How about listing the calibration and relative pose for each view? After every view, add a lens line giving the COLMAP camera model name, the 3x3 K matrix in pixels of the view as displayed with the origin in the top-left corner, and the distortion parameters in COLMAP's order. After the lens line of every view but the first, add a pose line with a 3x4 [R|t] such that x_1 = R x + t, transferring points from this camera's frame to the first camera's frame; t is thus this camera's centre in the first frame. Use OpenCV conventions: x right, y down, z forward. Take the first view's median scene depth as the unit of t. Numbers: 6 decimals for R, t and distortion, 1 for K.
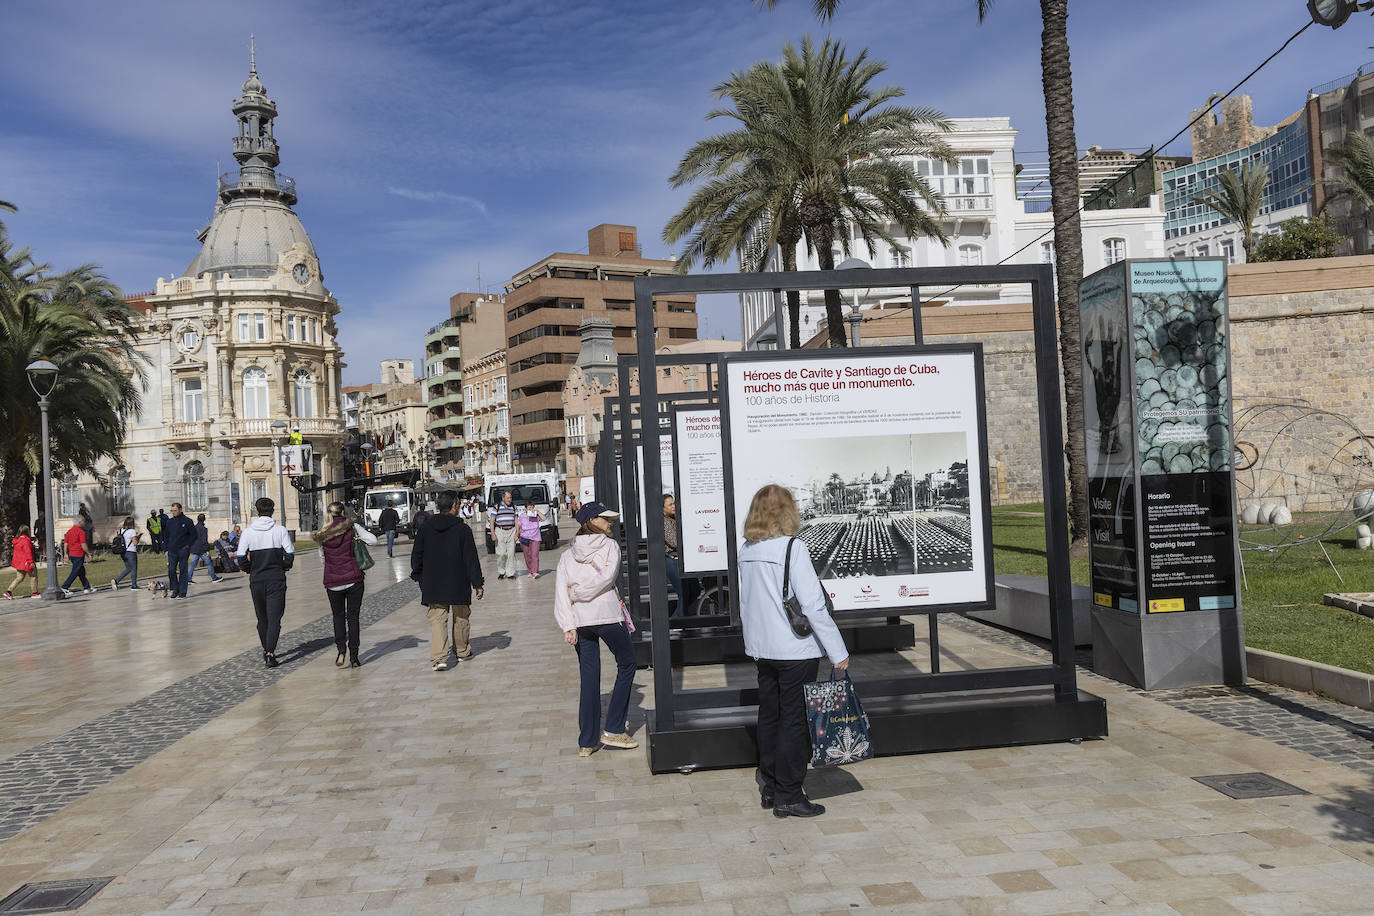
lens RADIAL K [[1185.6, 0, 685.3], [0, 1185.6, 434.2], [0, 0, 1]] dist [-0.004430, -0.000993]
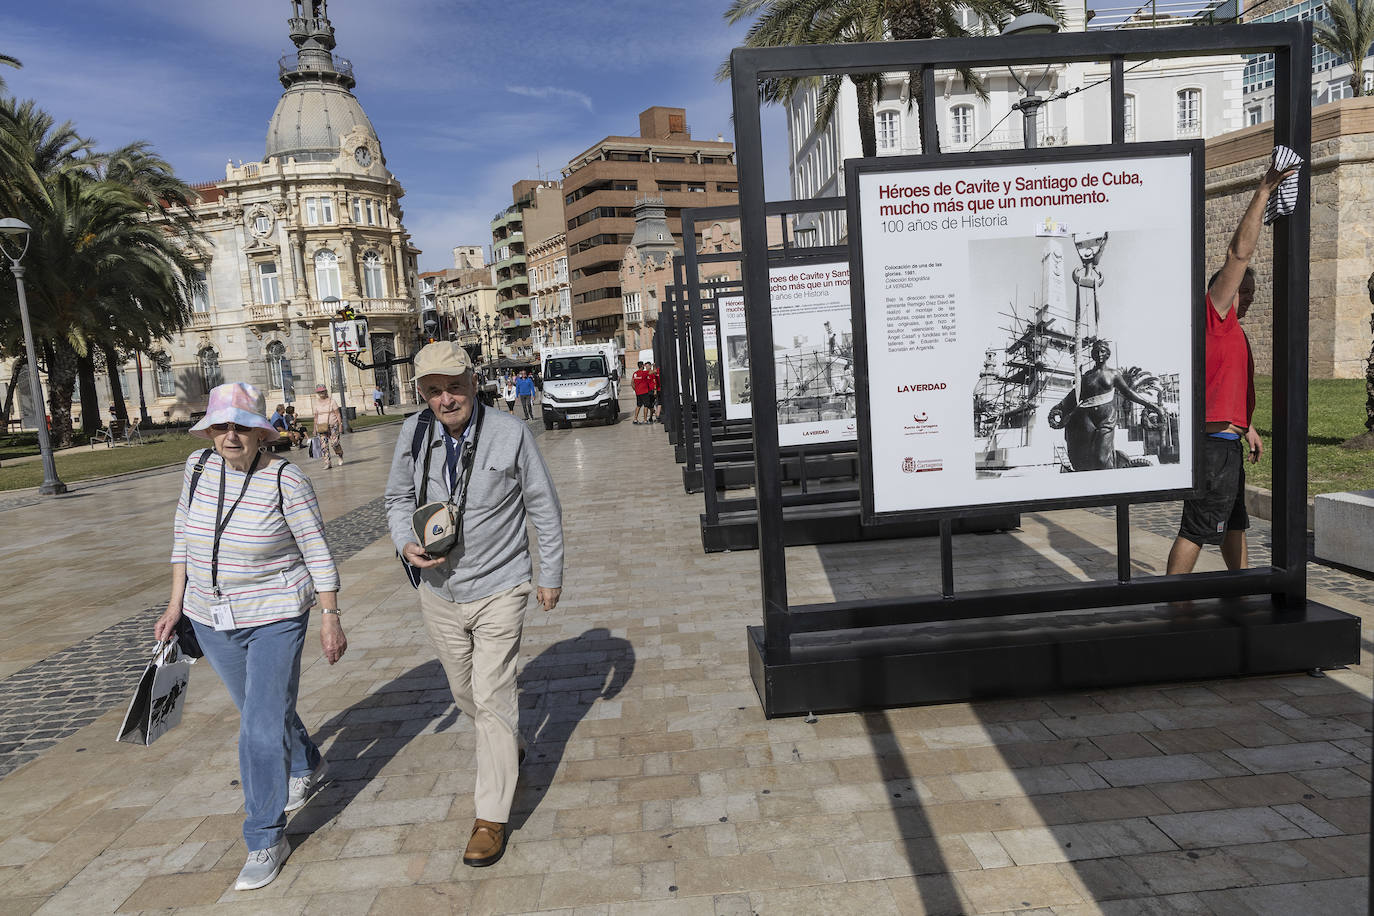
lens RADIAL K [[906.4, 0, 687.0], [0, 906.4, 458.0], [0, 0, 1]] dist [0.004326, -0.001357]
pose [[0.999350, -0.012748, -0.033733, -0.019334], [0.017649, 0.988646, 0.149221, 0.011057], [0.031448, -0.149720, 0.988228, 0.189465]]
